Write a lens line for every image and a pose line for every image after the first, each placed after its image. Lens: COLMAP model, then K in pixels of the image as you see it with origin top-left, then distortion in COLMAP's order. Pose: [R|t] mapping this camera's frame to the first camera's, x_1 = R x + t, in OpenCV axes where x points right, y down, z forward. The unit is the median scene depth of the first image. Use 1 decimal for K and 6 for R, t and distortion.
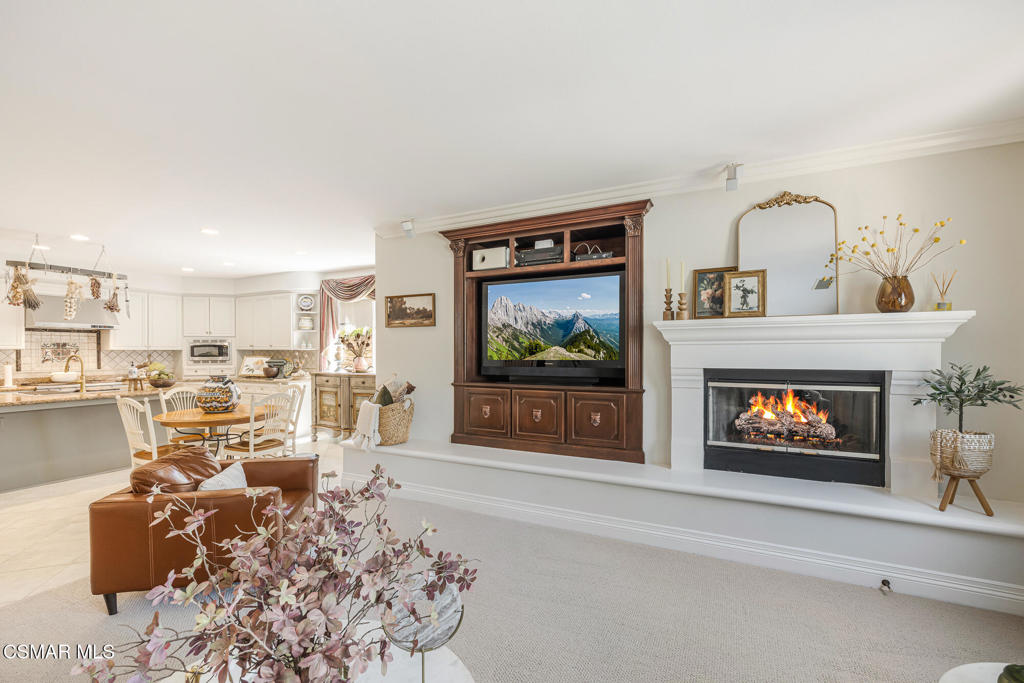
lens RADIAL K [[436.3, 0, 513.2], [0, 436.3, 352.6], [0, 0, 1]] dist [0.001289, 0.000147]
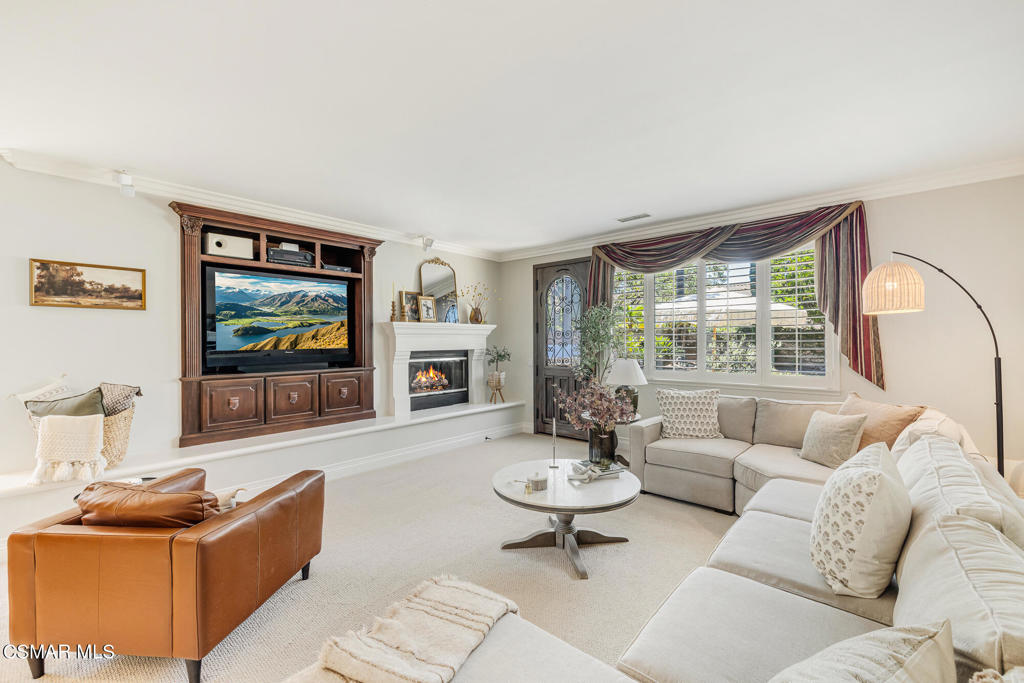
lens RADIAL K [[436.3, 0, 508.2], [0, 436.3, 340.9], [0, 0, 1]] dist [0.001289, 0.000147]
pose [[0.267675, 0.001848, 0.963508, -0.991042], [0.007952, 0.999960, -0.004127, 0.005951], [-0.963477, 0.008767, 0.267649, 0.172972]]
